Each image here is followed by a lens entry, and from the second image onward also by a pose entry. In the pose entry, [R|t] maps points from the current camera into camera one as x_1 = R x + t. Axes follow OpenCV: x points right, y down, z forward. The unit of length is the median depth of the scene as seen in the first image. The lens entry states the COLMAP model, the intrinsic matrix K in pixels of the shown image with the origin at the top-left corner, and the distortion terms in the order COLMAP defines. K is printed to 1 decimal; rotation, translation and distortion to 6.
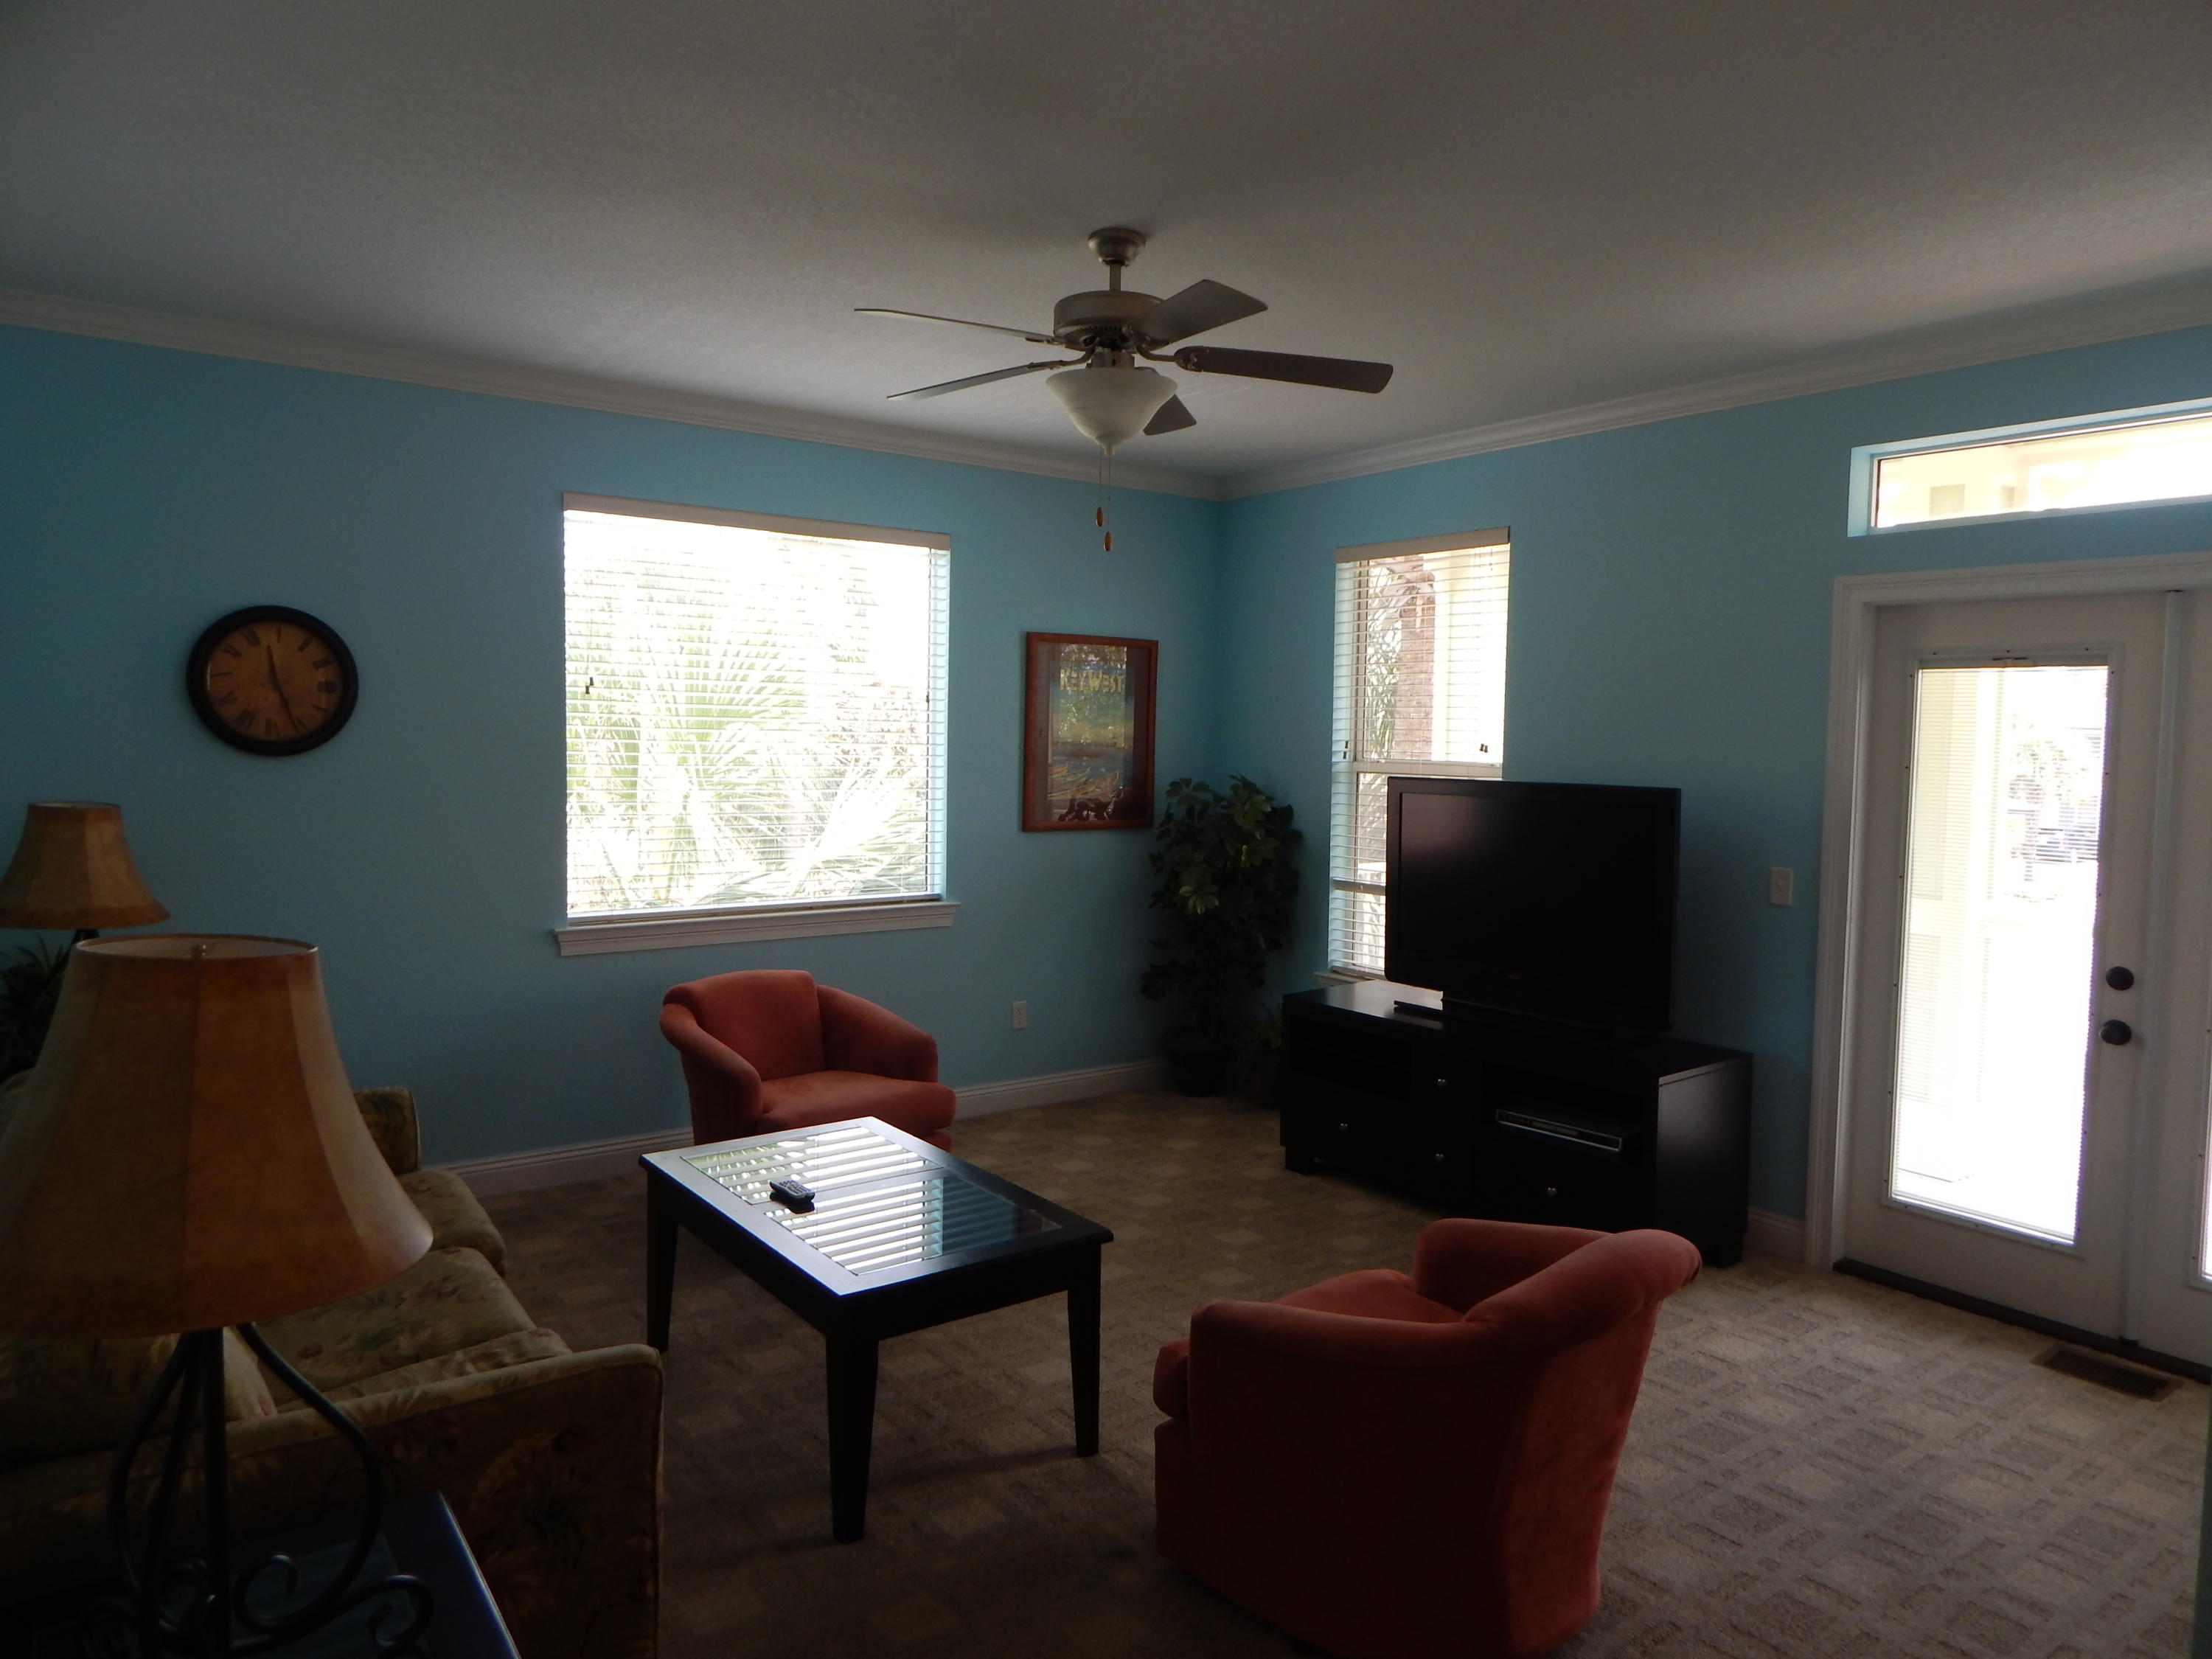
lens RADIAL K [[1447.2, 0, 1112.6], [0, 1447.2, 826.2], [0, 0, 1]] dist [0.002299, -0.012156]
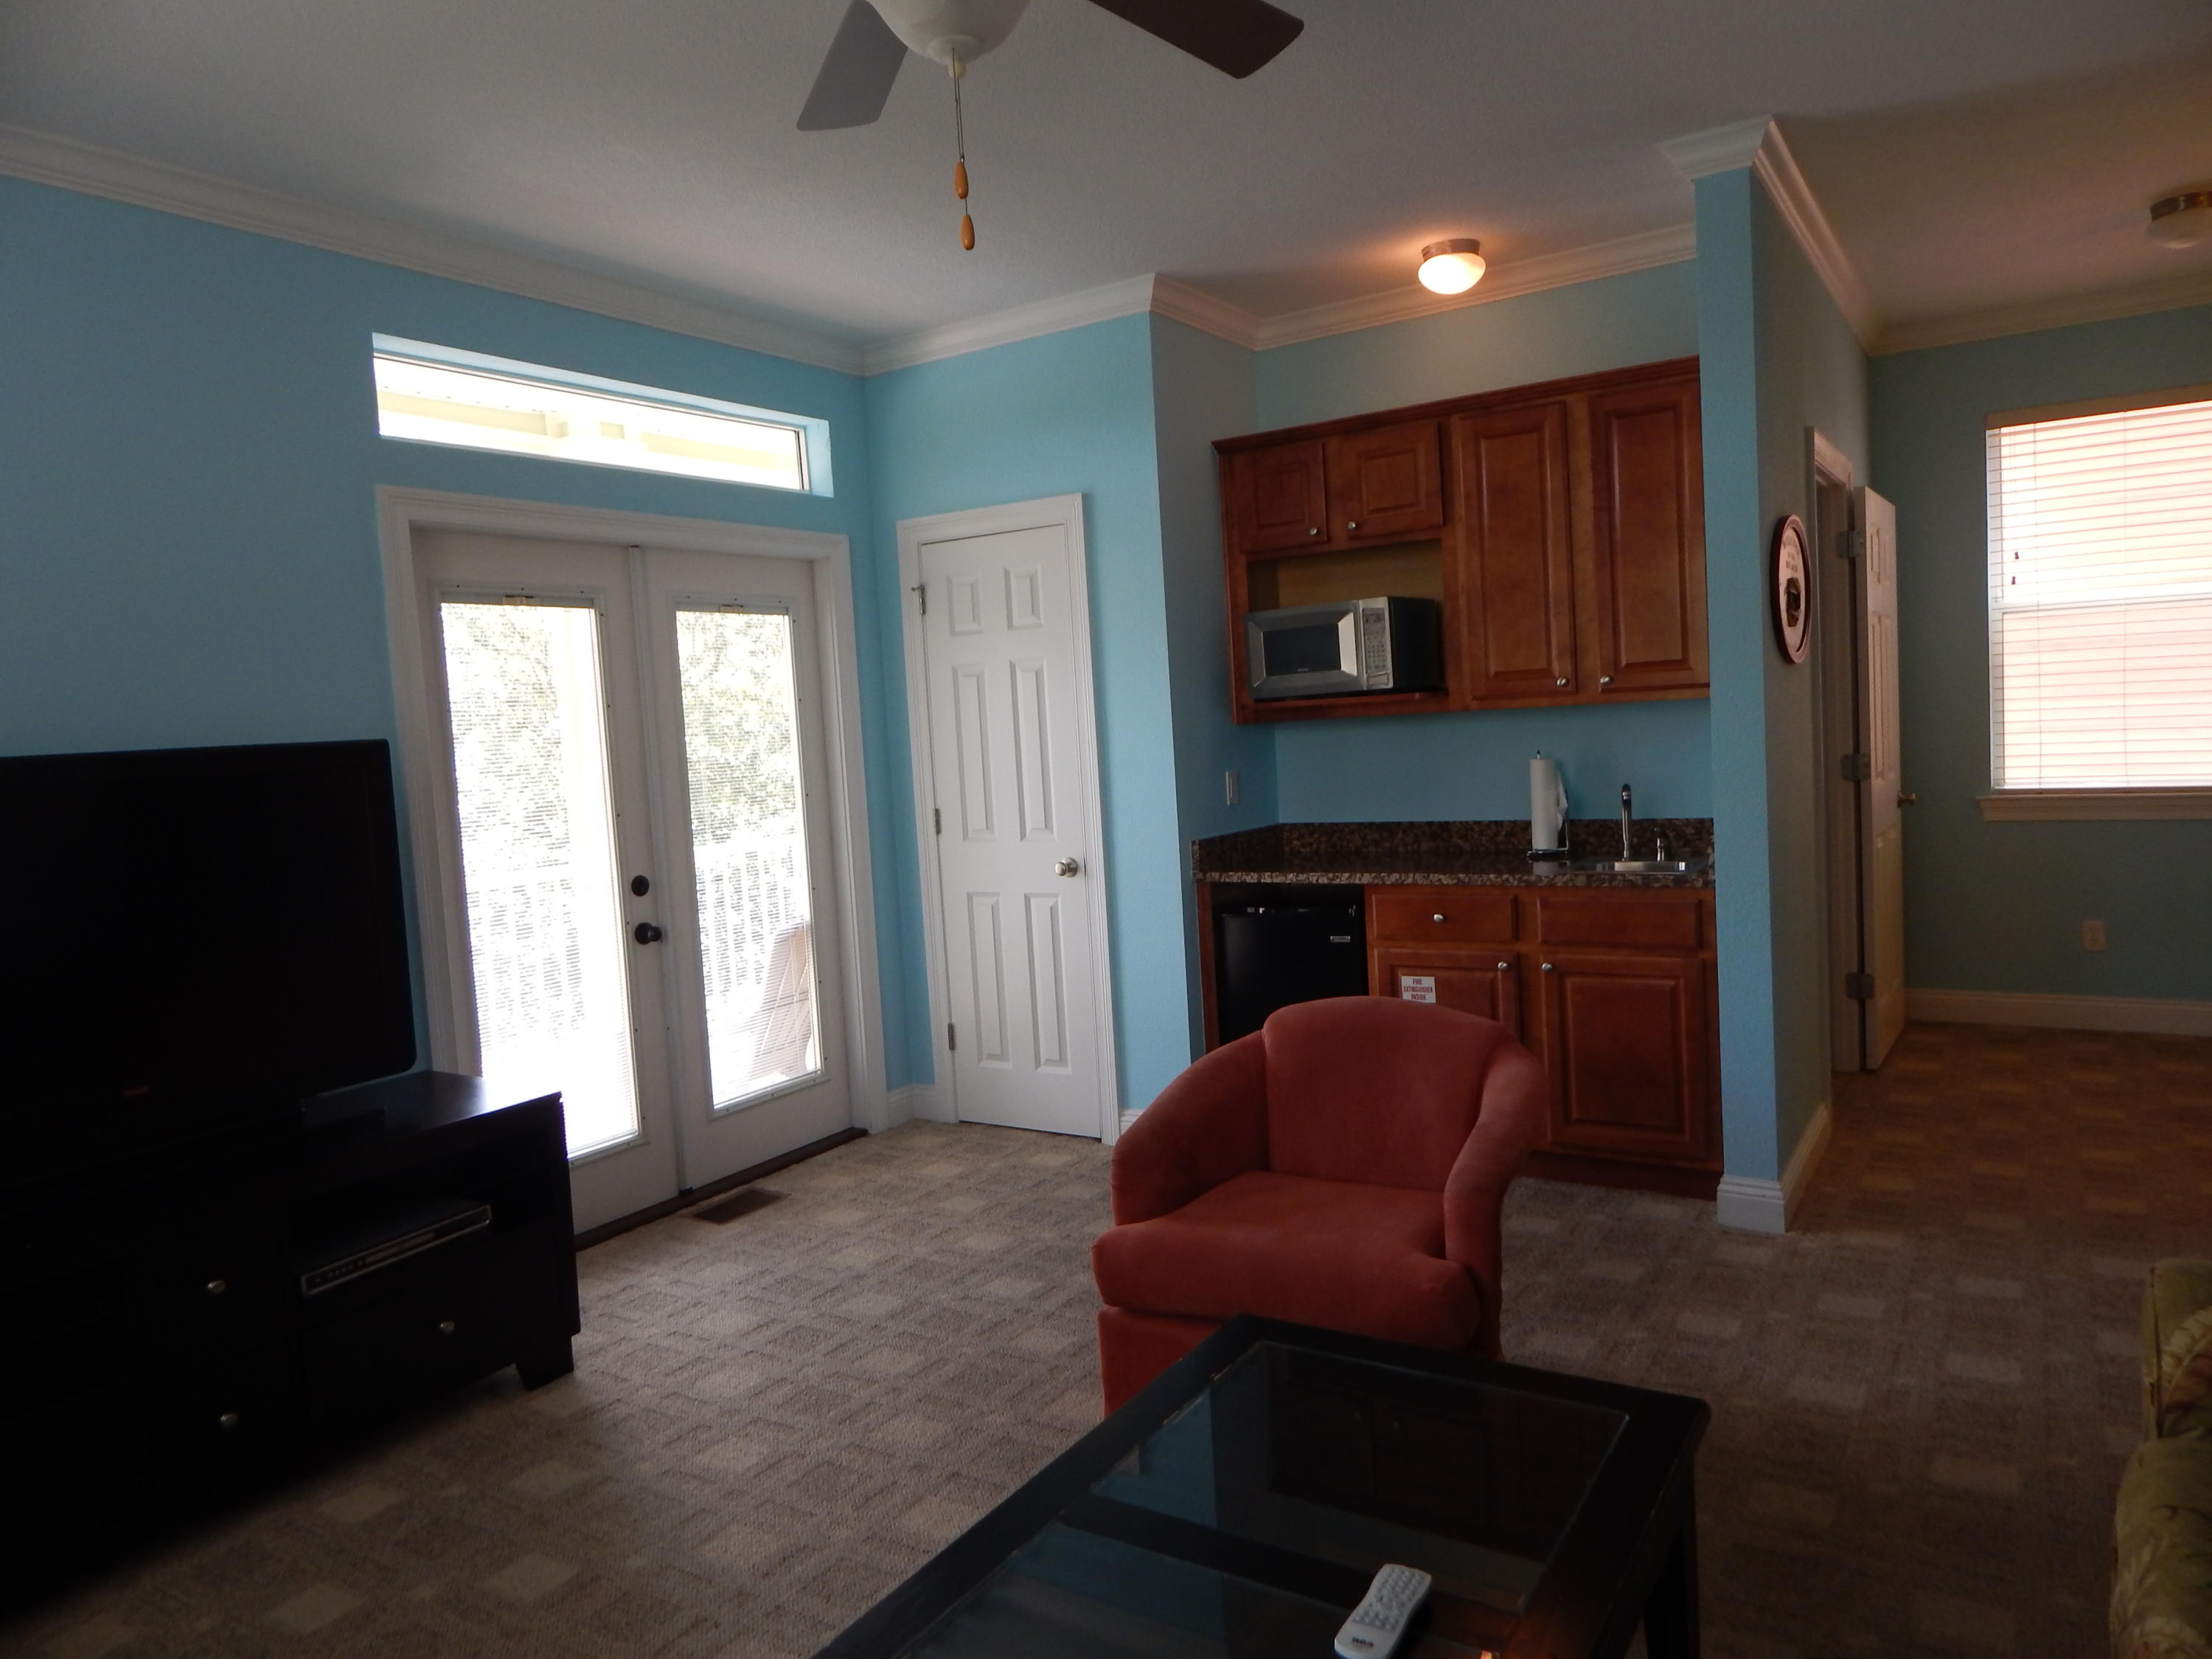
lens RADIAL K [[1447.2, 0, 1112.6], [0, 1447.2, 826.2], [0, 0, 1]] dist [0.002299, -0.012156]
pose [[-0.349061, -0.062713, 0.934999, -0.492582], [0.117773, 0.986911, 0.110163, -0.022263], [-0.929670, 0.148571, -0.337106, 1.029977]]
